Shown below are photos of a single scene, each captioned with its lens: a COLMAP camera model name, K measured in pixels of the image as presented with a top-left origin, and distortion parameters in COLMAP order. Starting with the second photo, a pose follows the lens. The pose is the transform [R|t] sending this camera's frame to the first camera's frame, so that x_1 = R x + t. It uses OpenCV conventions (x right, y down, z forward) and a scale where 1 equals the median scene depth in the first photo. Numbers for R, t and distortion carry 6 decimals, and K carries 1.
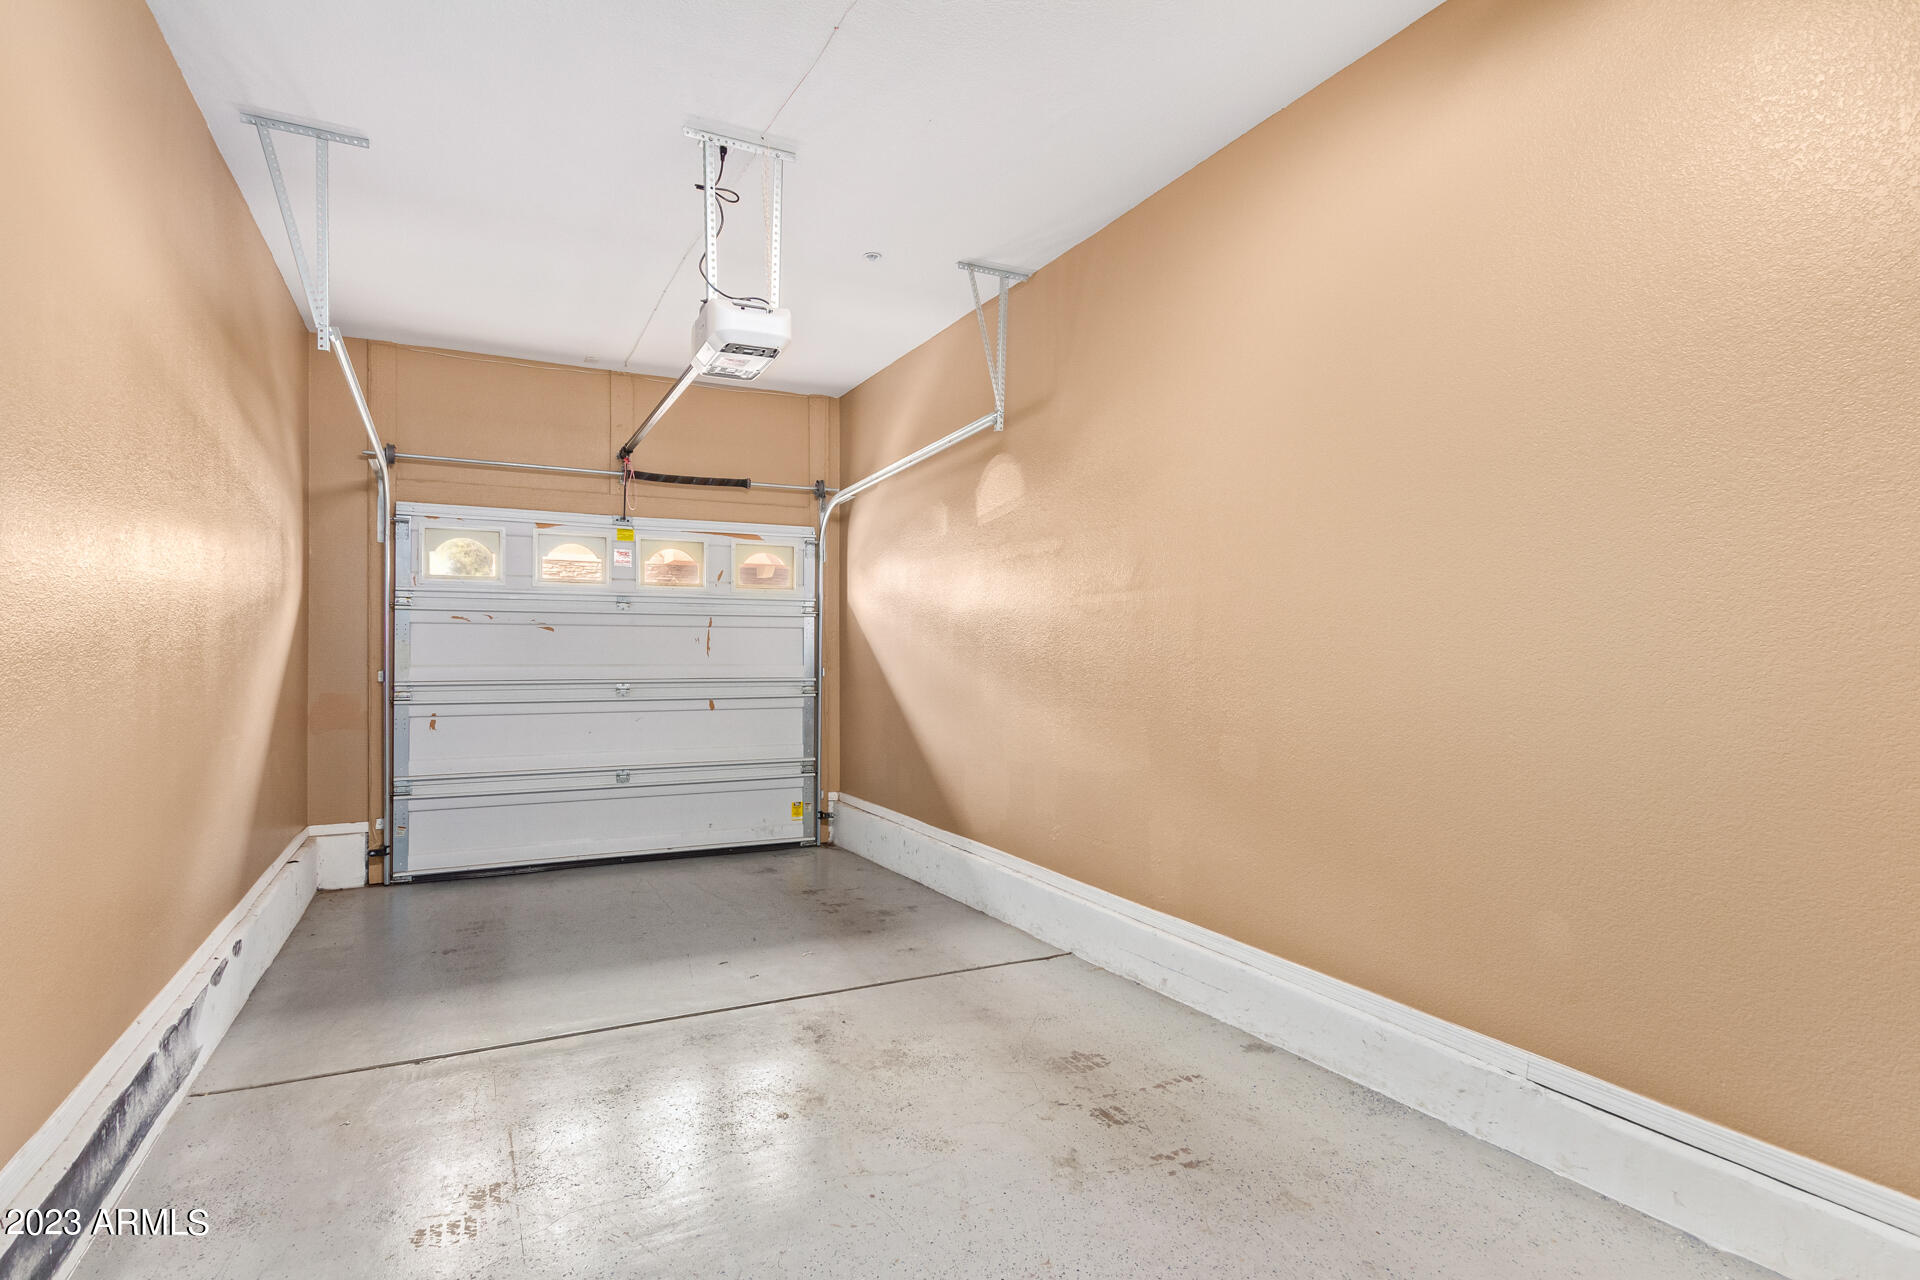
lens RADIAL K [[983.6, 0, 952.2], [0, 983.6, 653.4], [0, 0, 1]] dist [-0.000207, -0.000517]
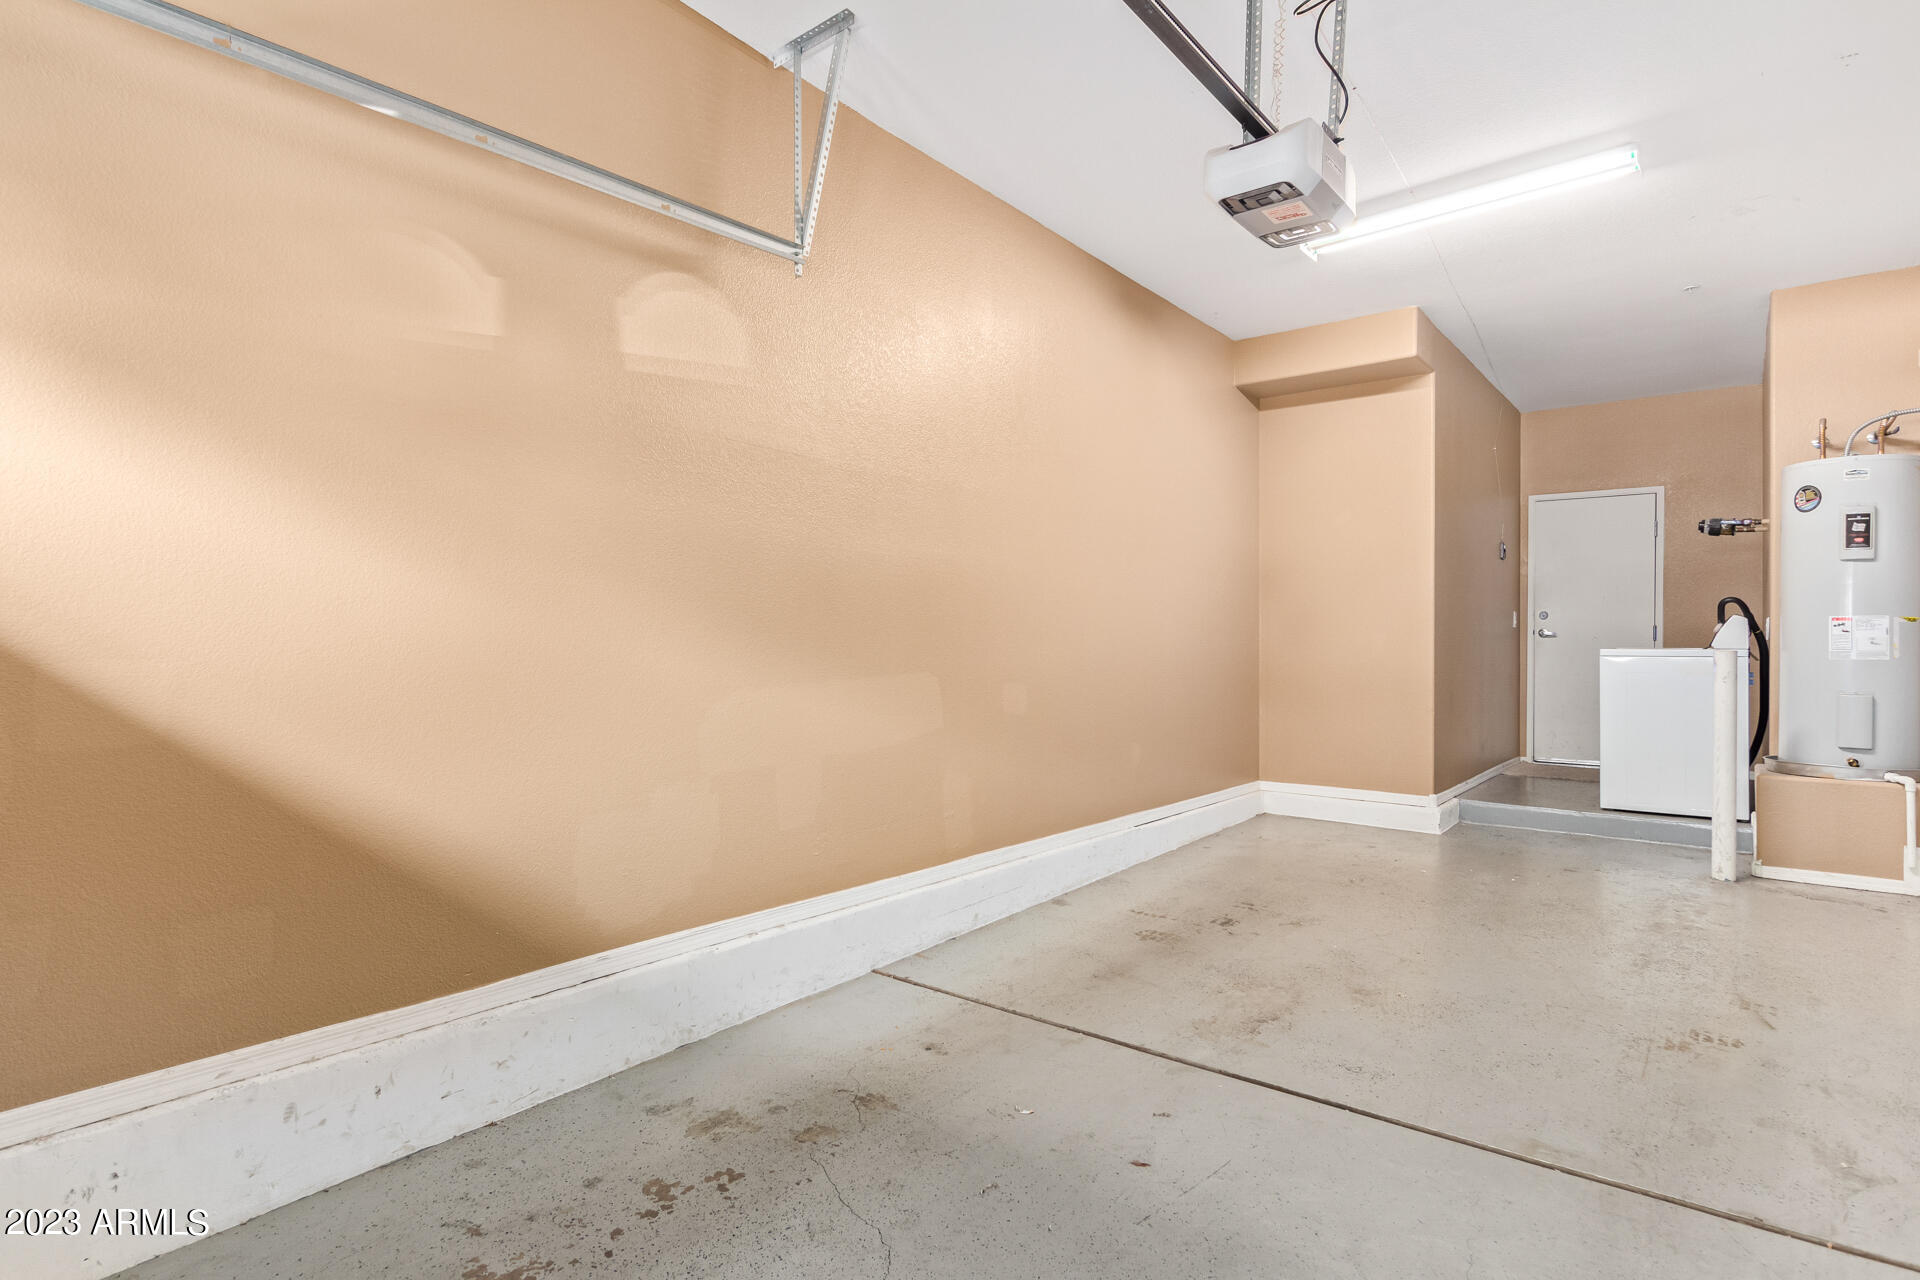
lens RADIAL K [[983.6, 0, 952.2], [0, 983.6, 653.4], [0, 0, 1]] dist [-0.000207, -0.000517]
pose [[-0.419239, -0.013127, 0.907781, -0.787238], [-0.006854, 0.999913, 0.011294, 0.029289], [-0.907850, -0.001486, -0.419292, 1.529857]]
